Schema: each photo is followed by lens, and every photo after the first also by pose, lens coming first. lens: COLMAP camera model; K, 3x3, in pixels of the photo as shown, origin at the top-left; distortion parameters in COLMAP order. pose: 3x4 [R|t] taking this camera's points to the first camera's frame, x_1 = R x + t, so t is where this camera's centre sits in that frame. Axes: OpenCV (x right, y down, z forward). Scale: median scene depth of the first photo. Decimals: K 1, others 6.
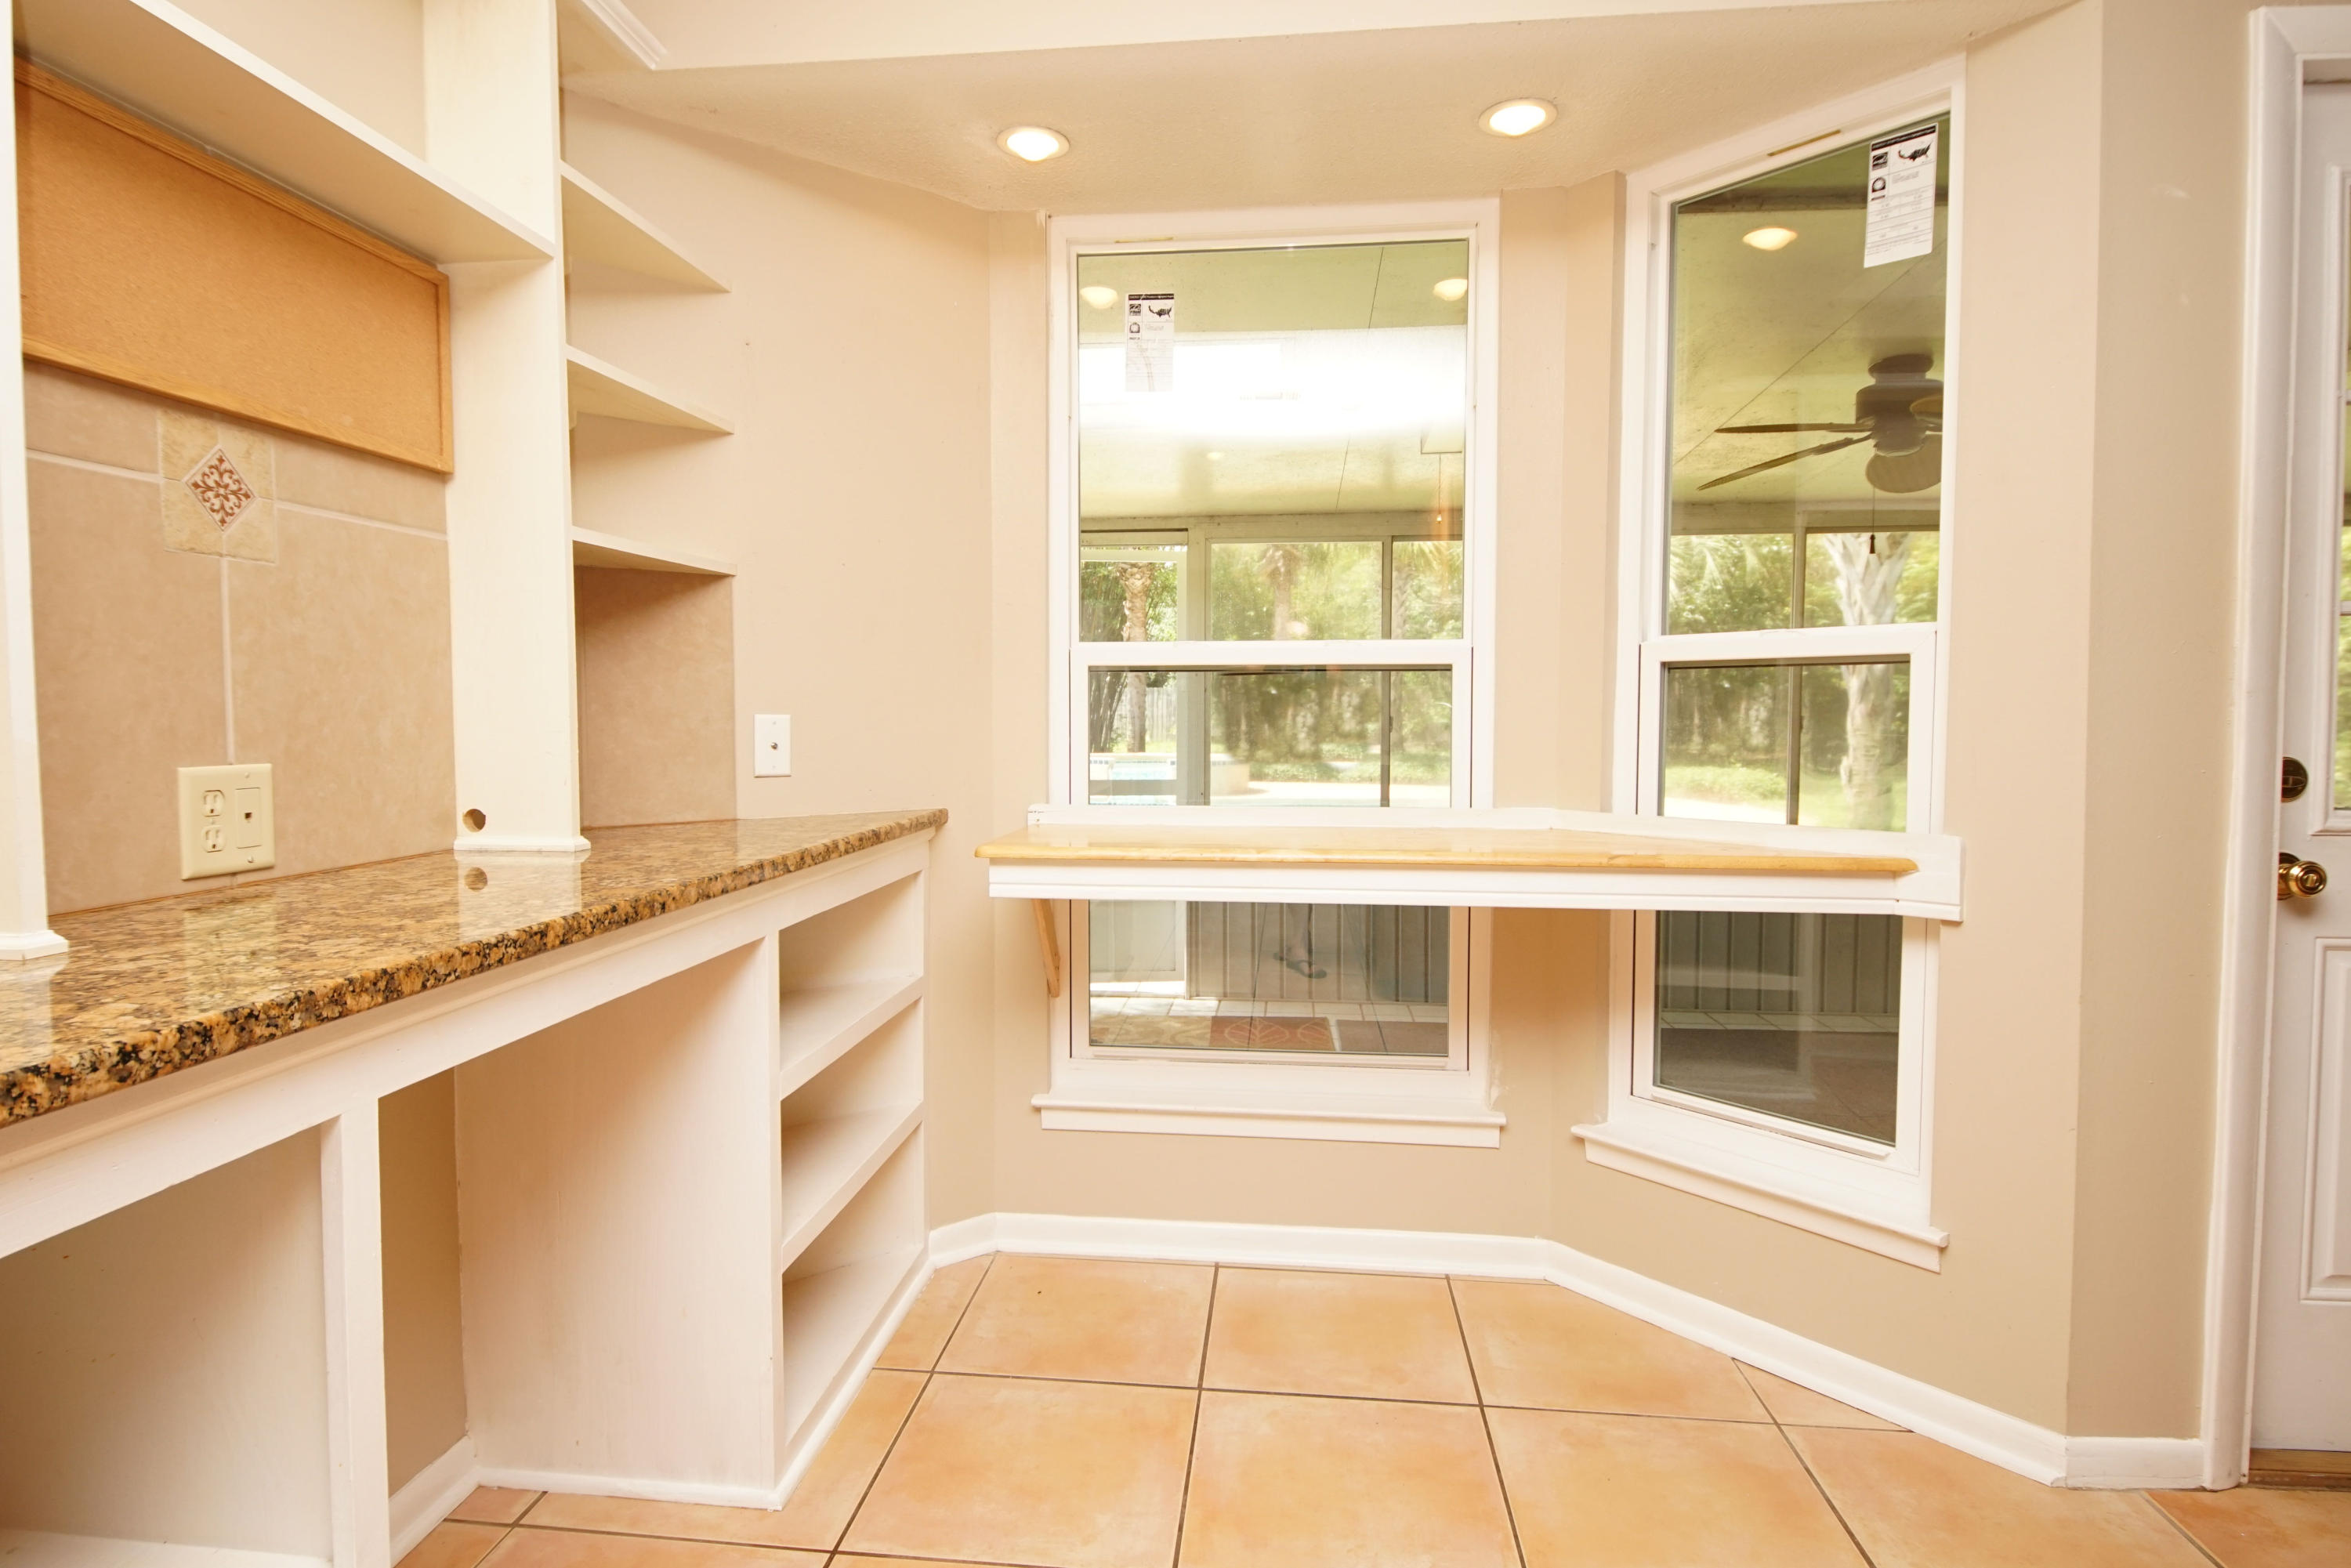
lens RADIAL K [[1256.7, 0, 1157.8], [0, 1256.7, 770.2], [0, 0, 1]] dist [0.042833, -0.039366]
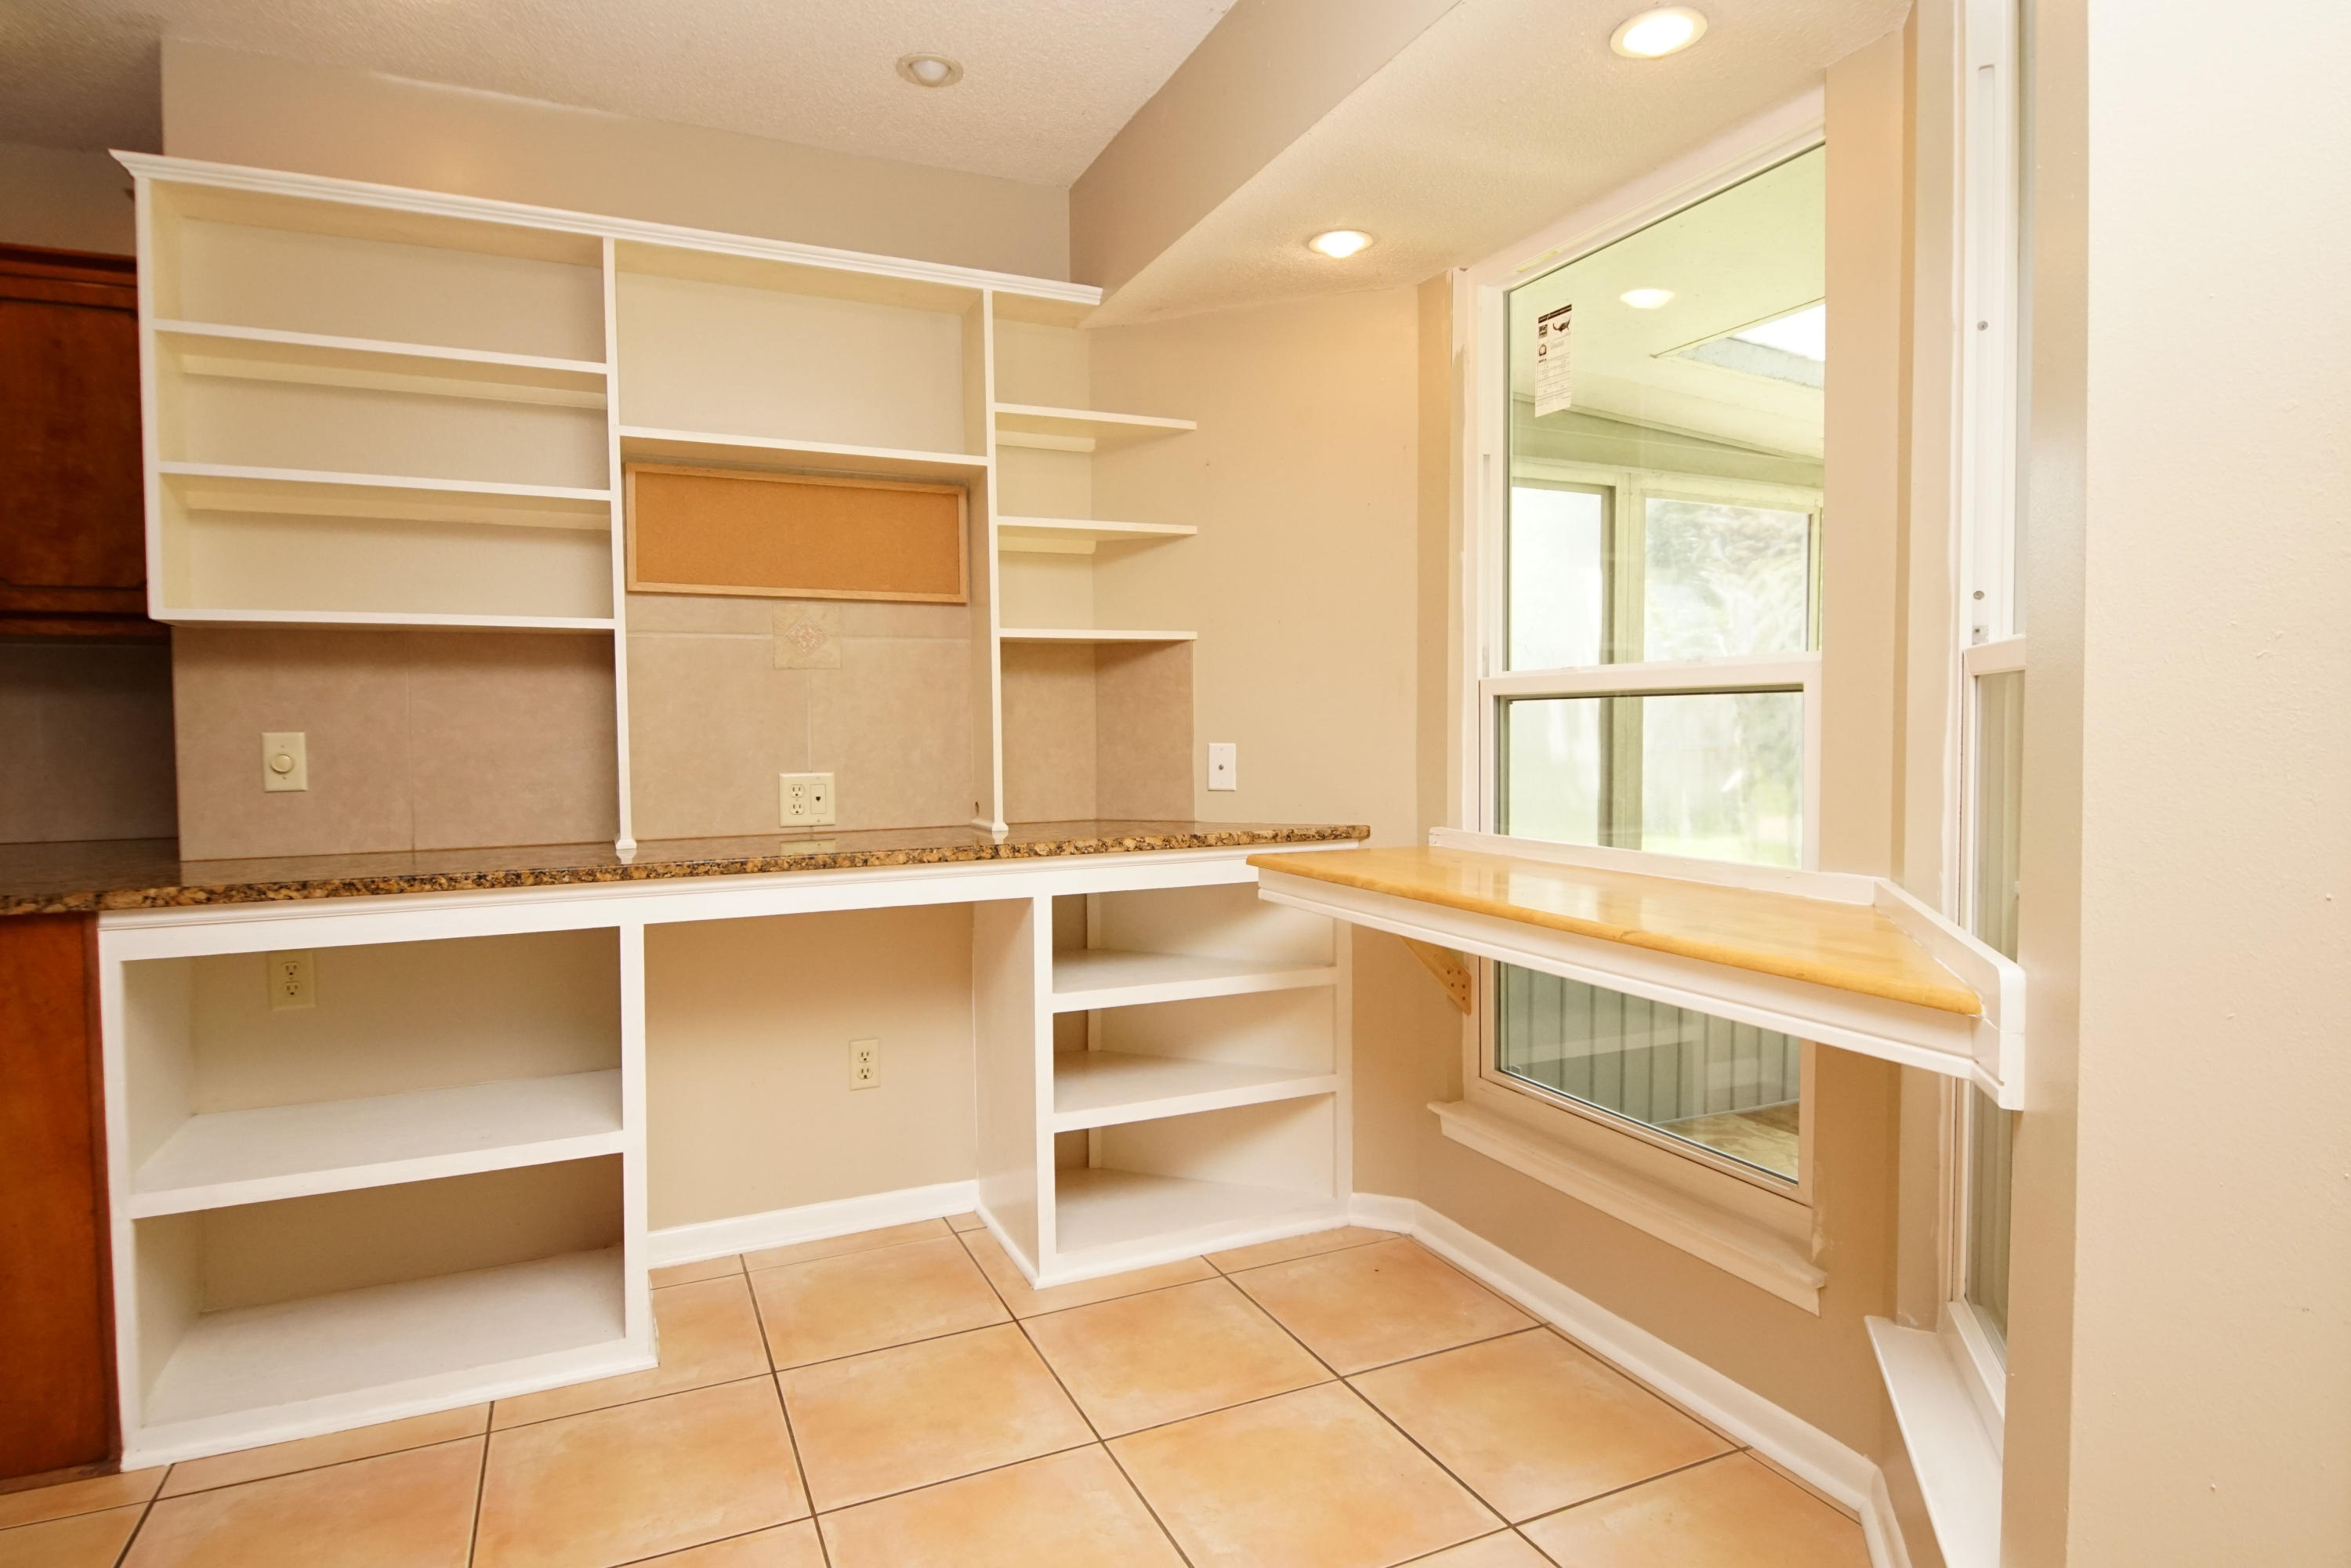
lens RADIAL K [[1256.7, 0, 1157.8], [0, 1256.7, 770.2], [0, 0, 1]] dist [0.042833, -0.039366]
pose [[0.511543, 0.025504, -0.858879, 1.012817], [-0.030647, 0.999465, 0.011426, -0.038076], [0.858711, 0.020477, 0.512051, 0.364765]]
